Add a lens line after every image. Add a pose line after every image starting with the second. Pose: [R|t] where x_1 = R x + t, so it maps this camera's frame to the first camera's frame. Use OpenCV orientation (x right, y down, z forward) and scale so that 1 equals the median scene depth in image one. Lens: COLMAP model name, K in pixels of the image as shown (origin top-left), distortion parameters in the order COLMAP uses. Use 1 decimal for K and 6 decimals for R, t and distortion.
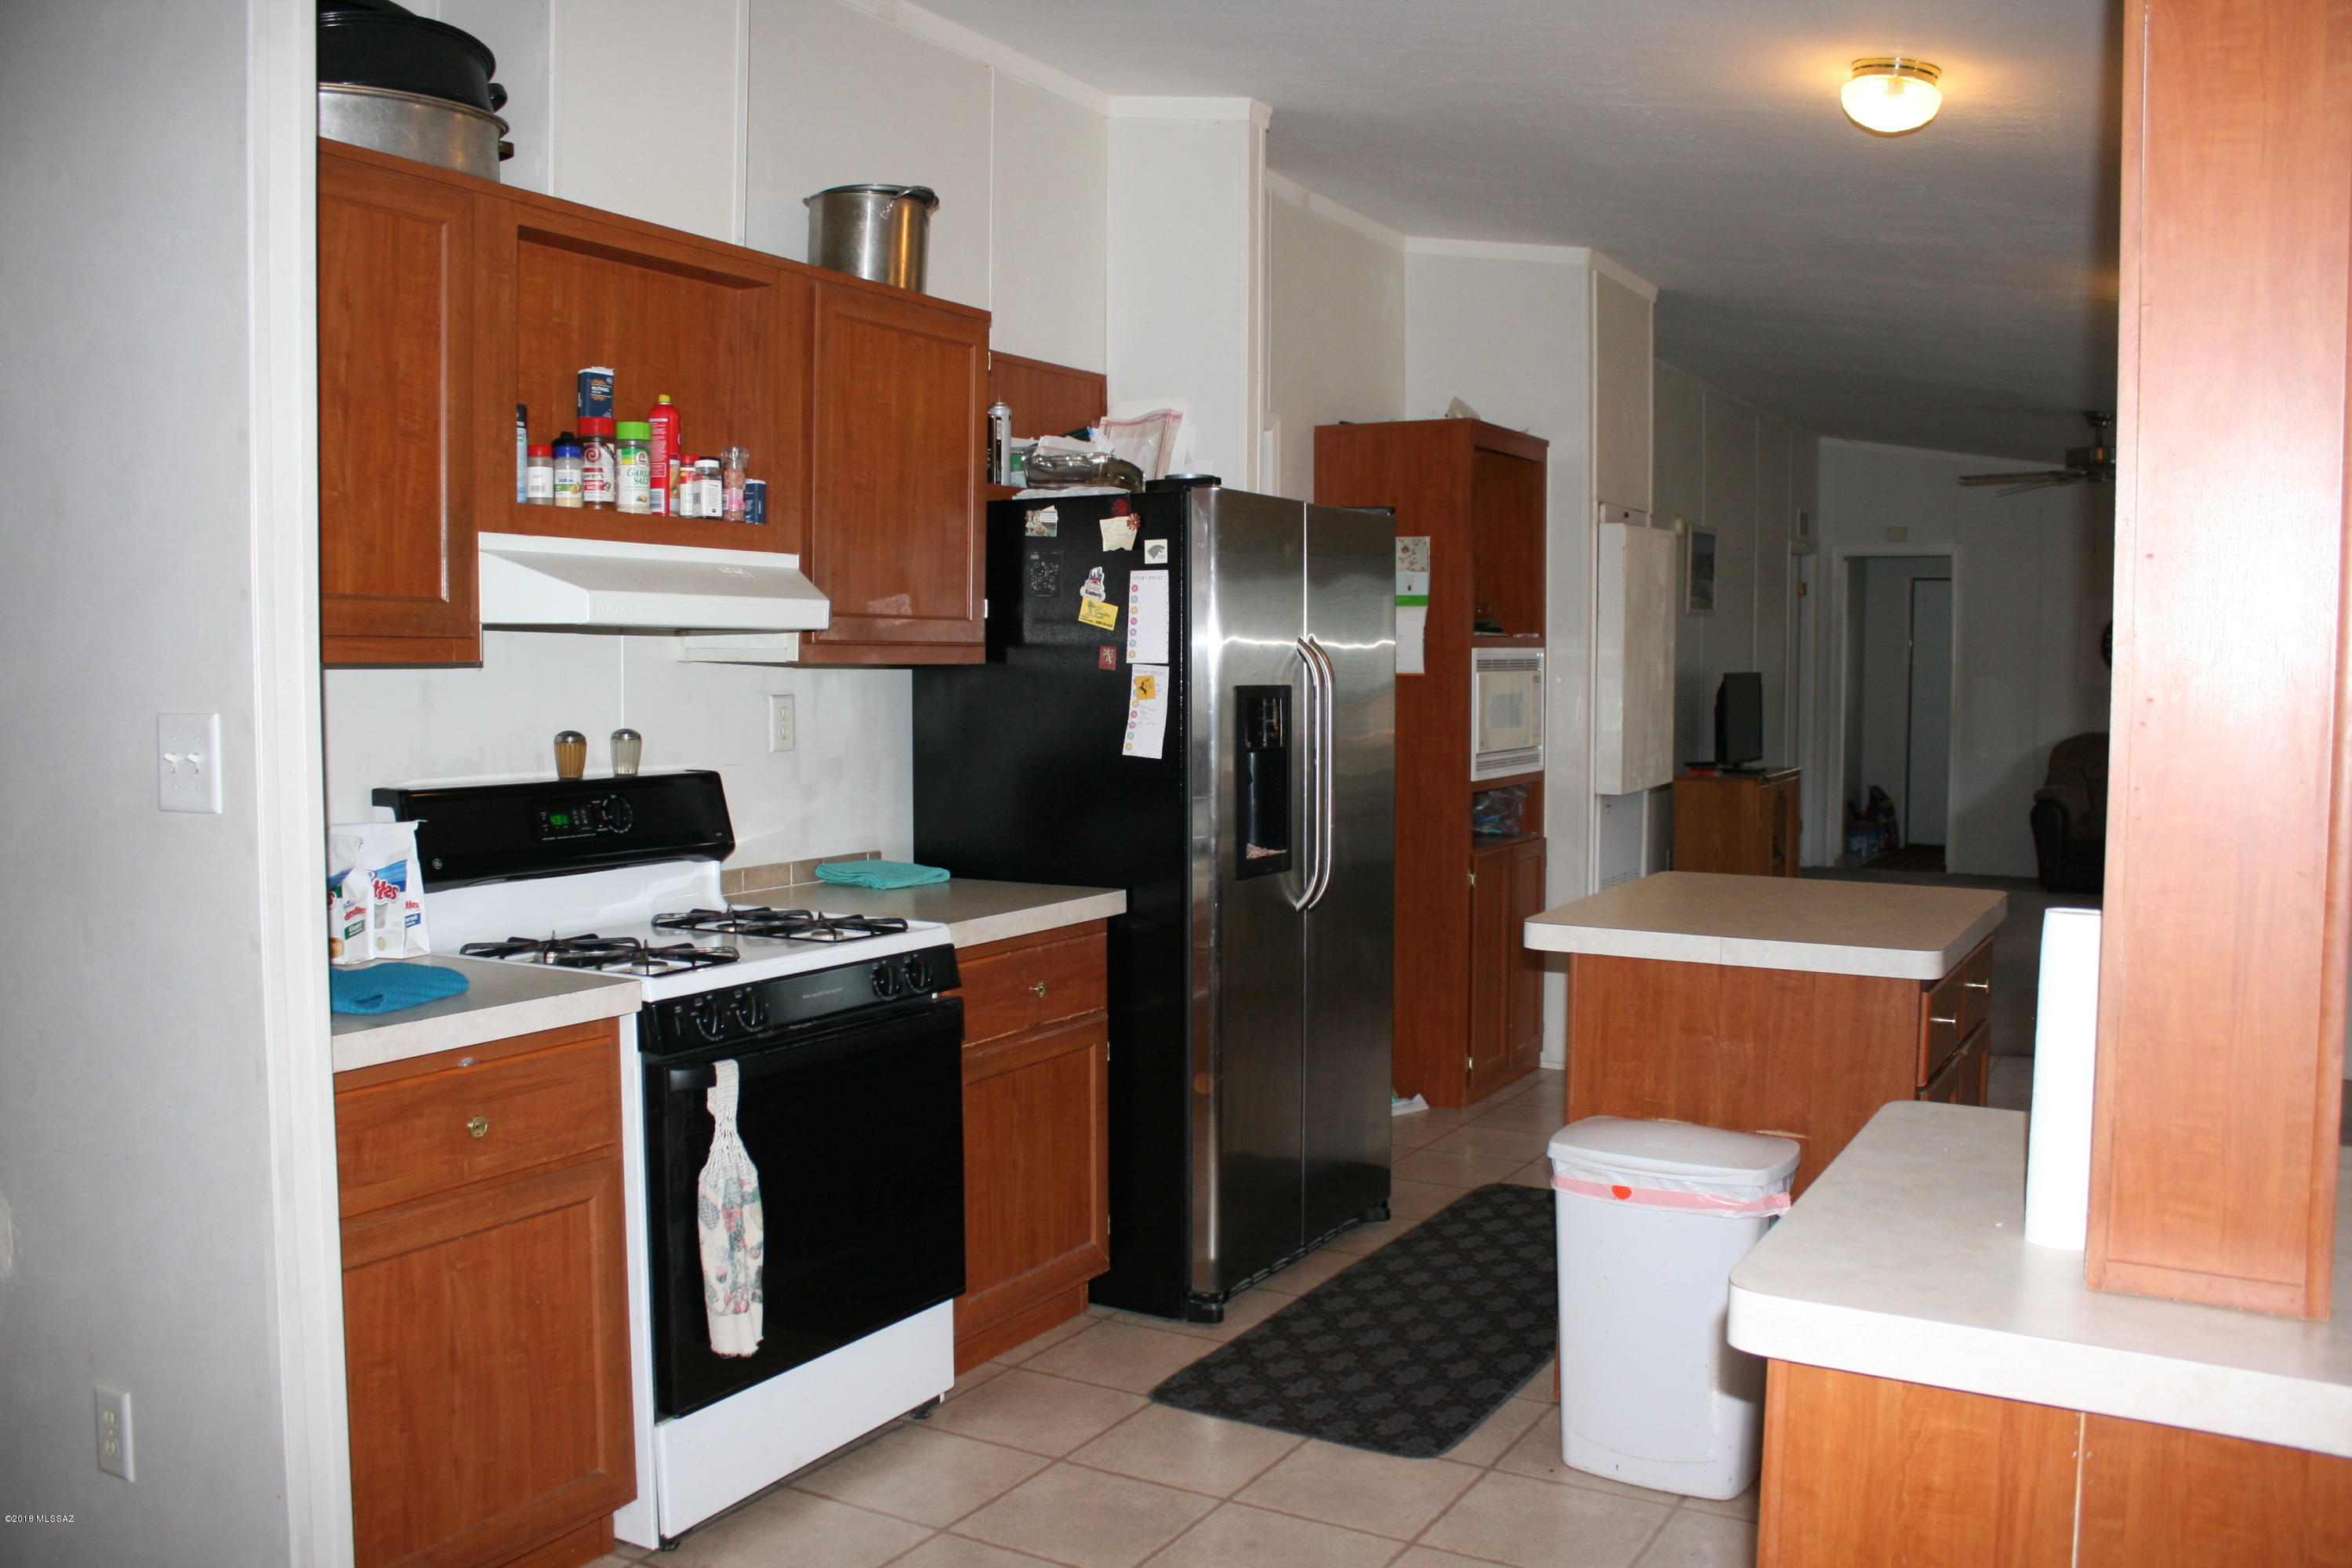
lens RADIAL K [[1982.5, 0, 1179.7], [0, 1982.5, 781.4], [0, 0, 1]] dist [-0.147243, 0.118985]
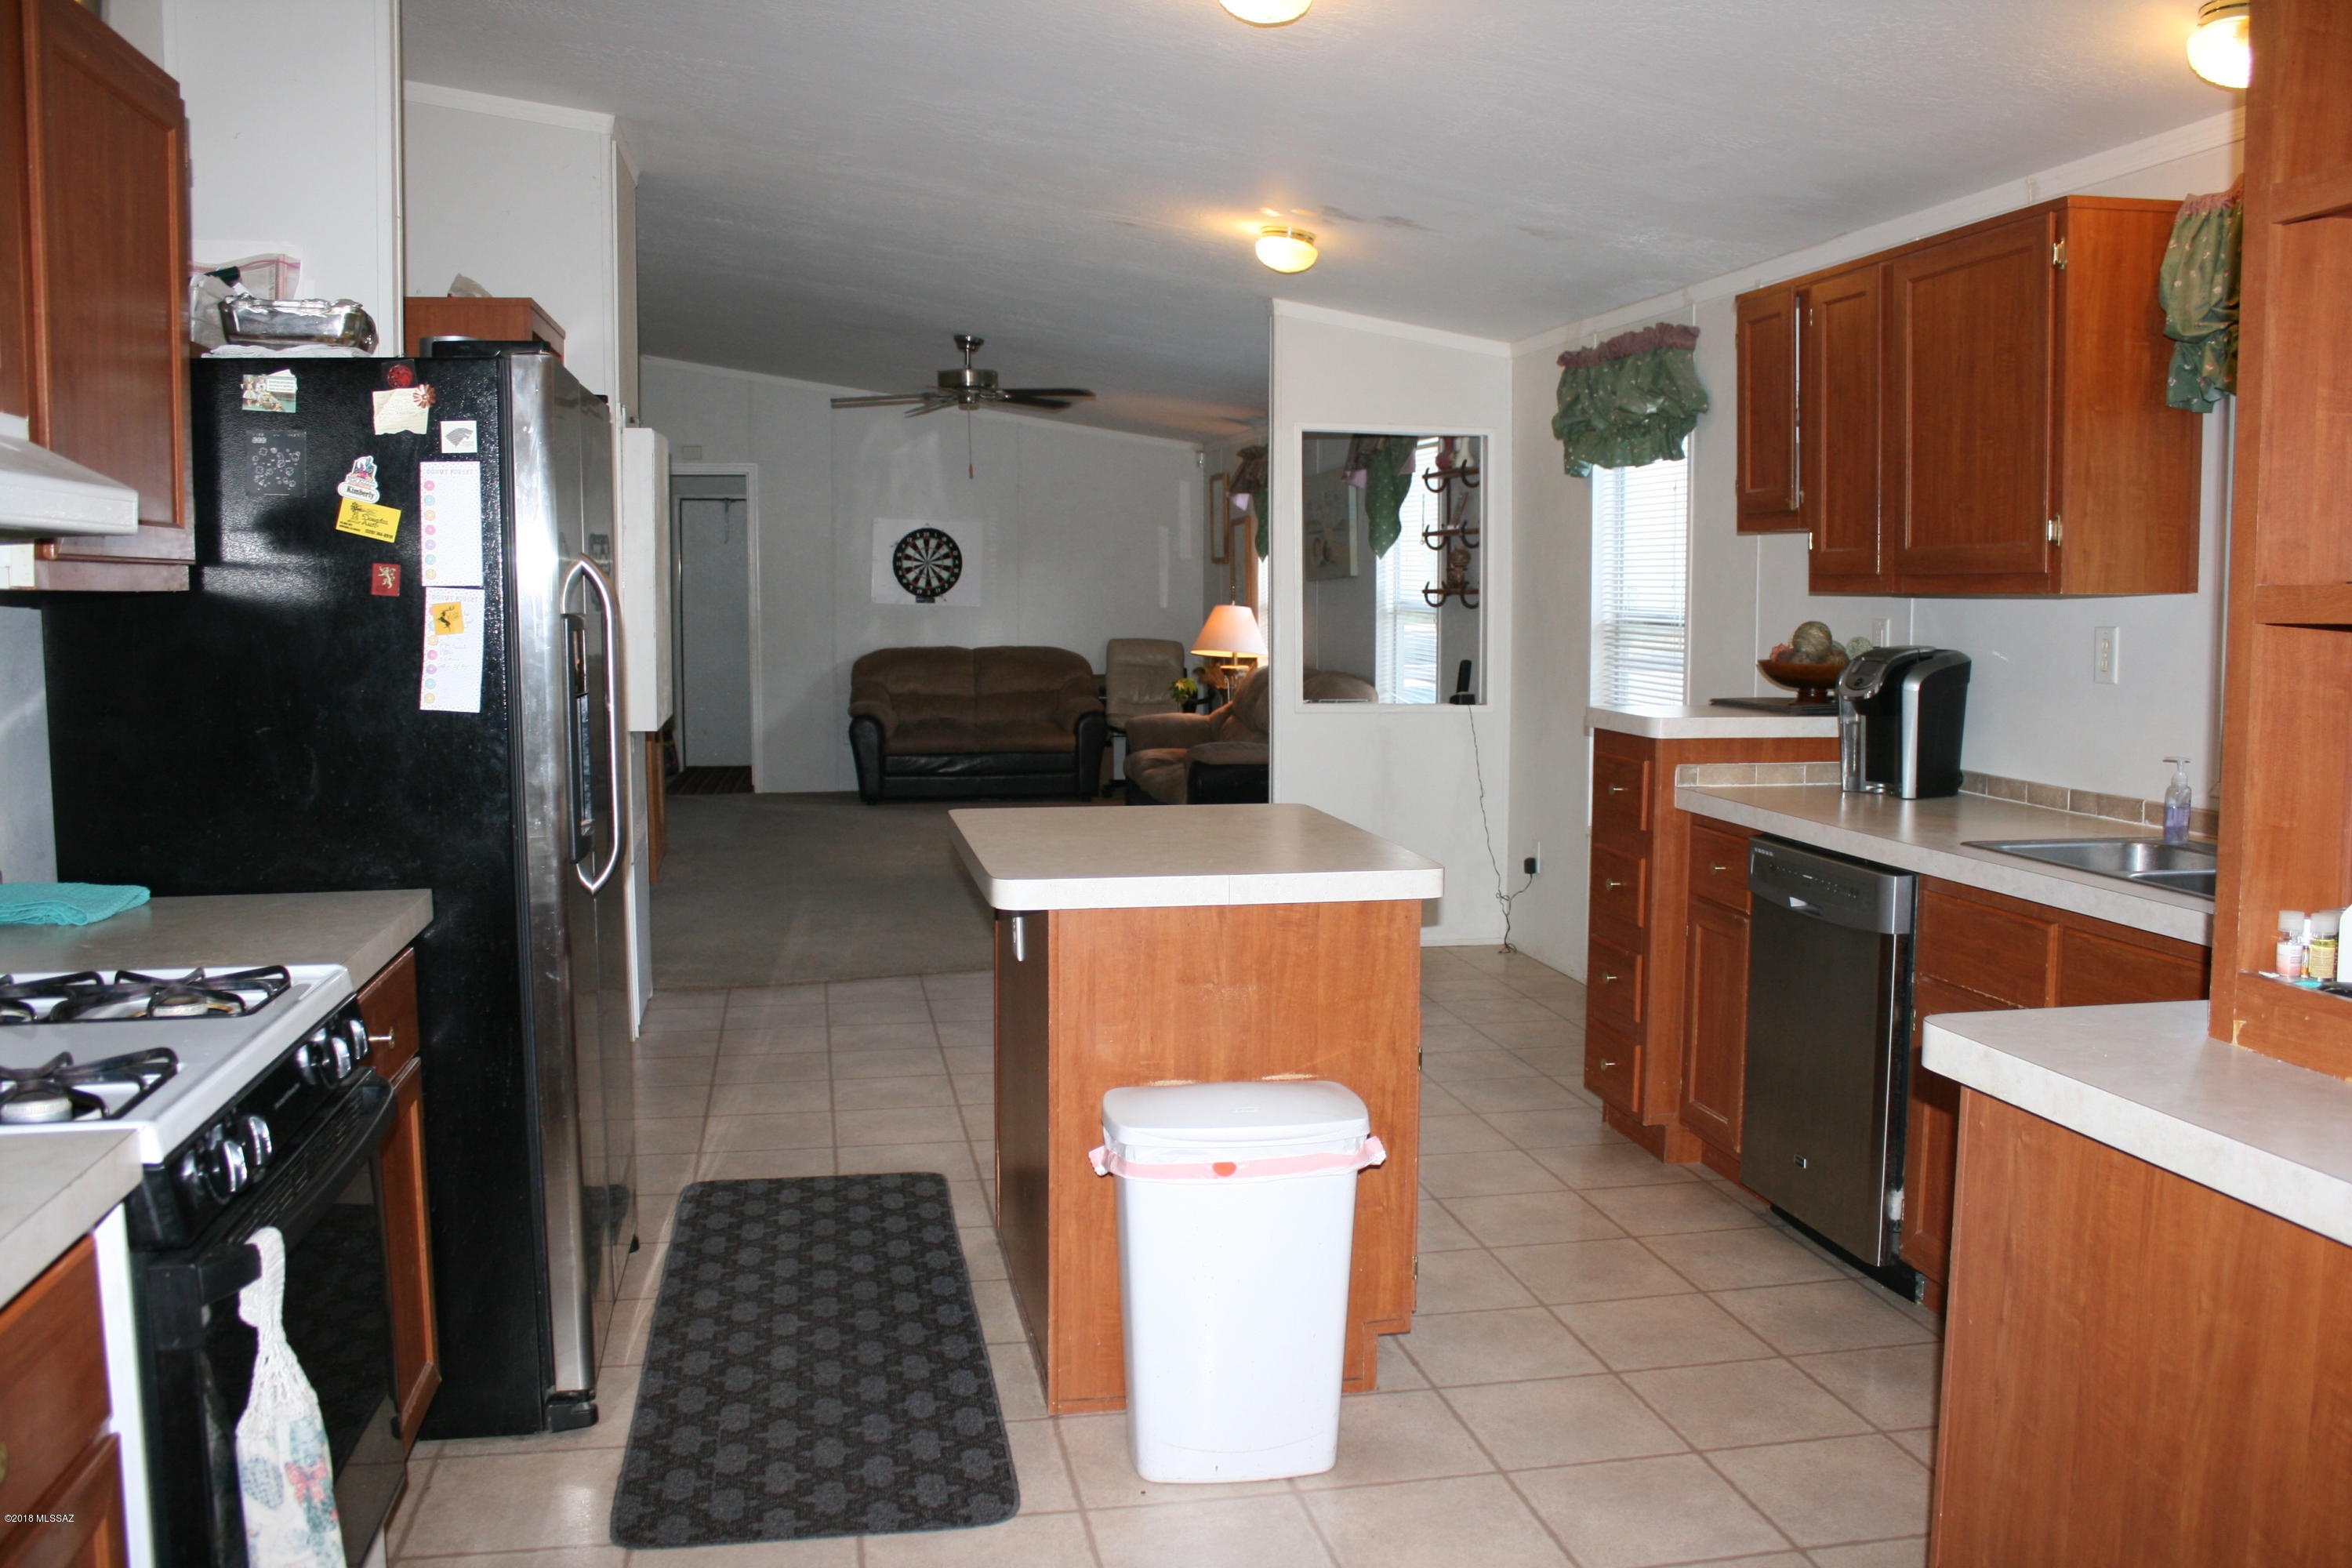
lens RADIAL K [[1982.5, 0, 1178.8], [0, 1982.5, 777.0], [0, 0, 1]] dist [-0.147243, 0.118985]
pose [[0.761413, -0.067636, 0.644729, -0.286872], [0.044373, 0.997647, 0.052255, -0.013752], [-0.646746, -0.011179, 0.762623, 0.260489]]
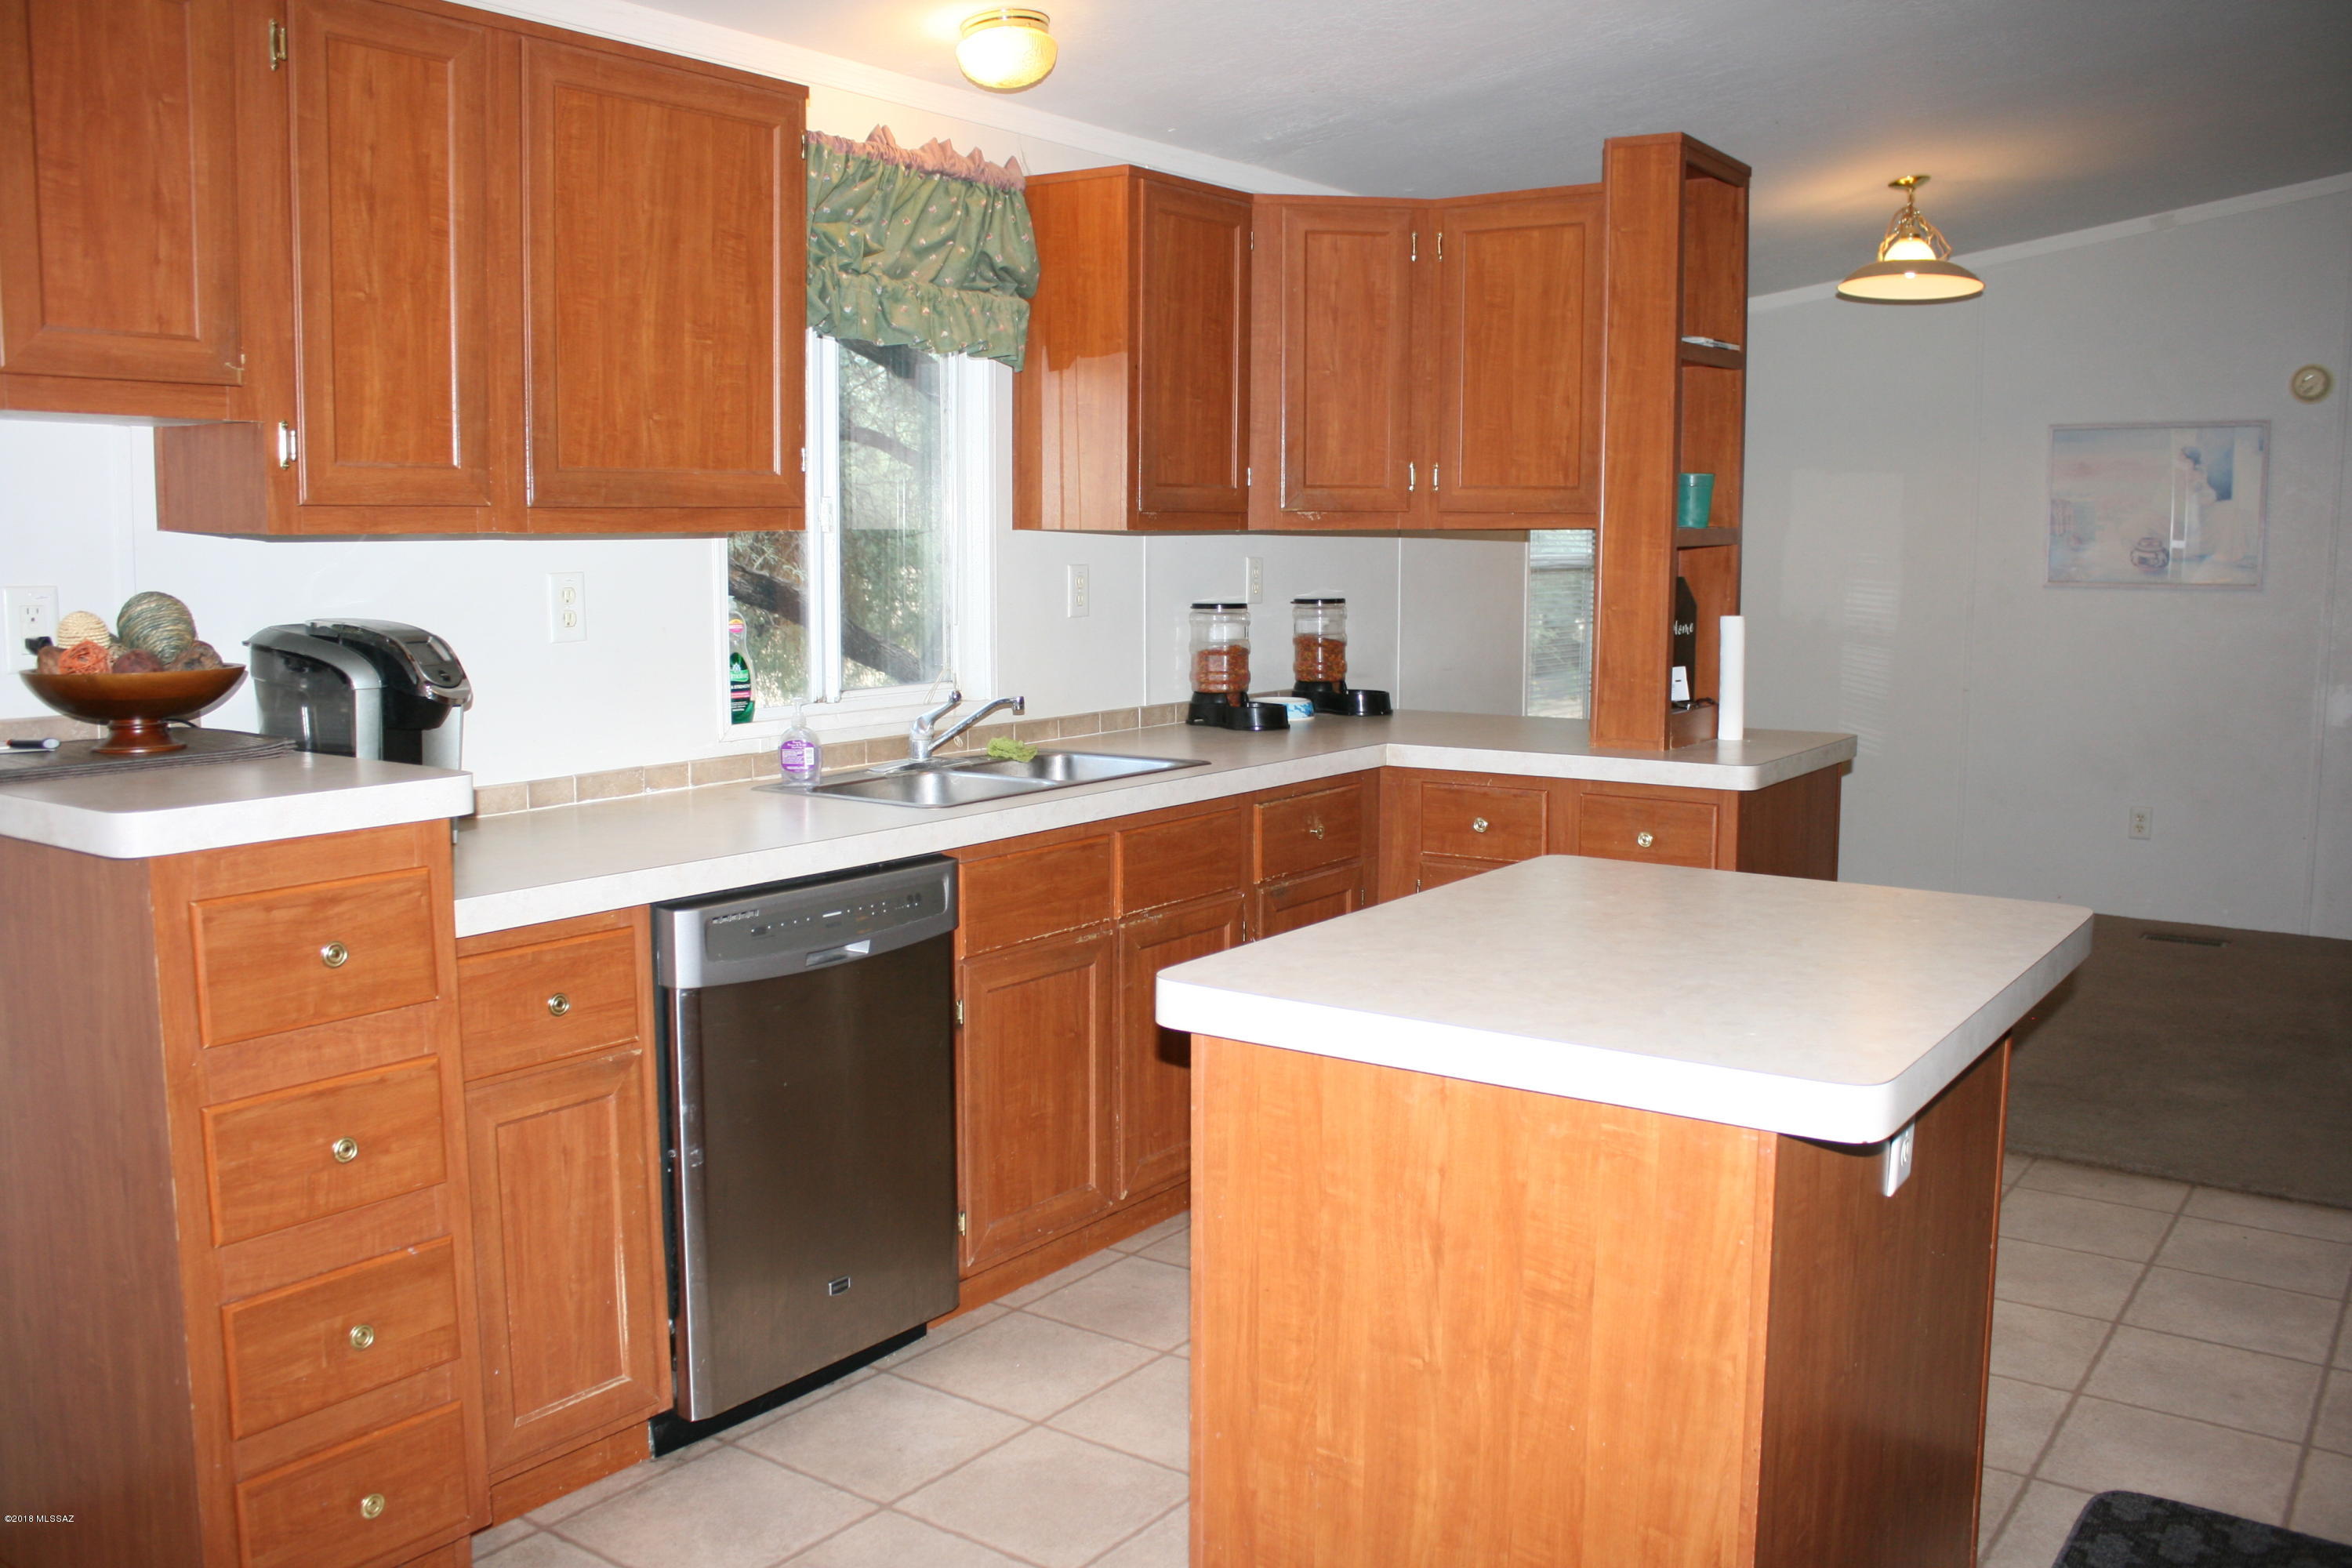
lens RADIAL K [[1982.5, 0, 1173.9], [0, 1982.5, 783.7], [0, 0, 1]] dist [-0.147243, 0.118985]
pose [[-0.994629, -0.022255, 0.101085, 0.378280], [-0.003234, 0.982817, 0.184554, -0.082909], [-0.103455, 0.183236, -0.977610, 1.497746]]
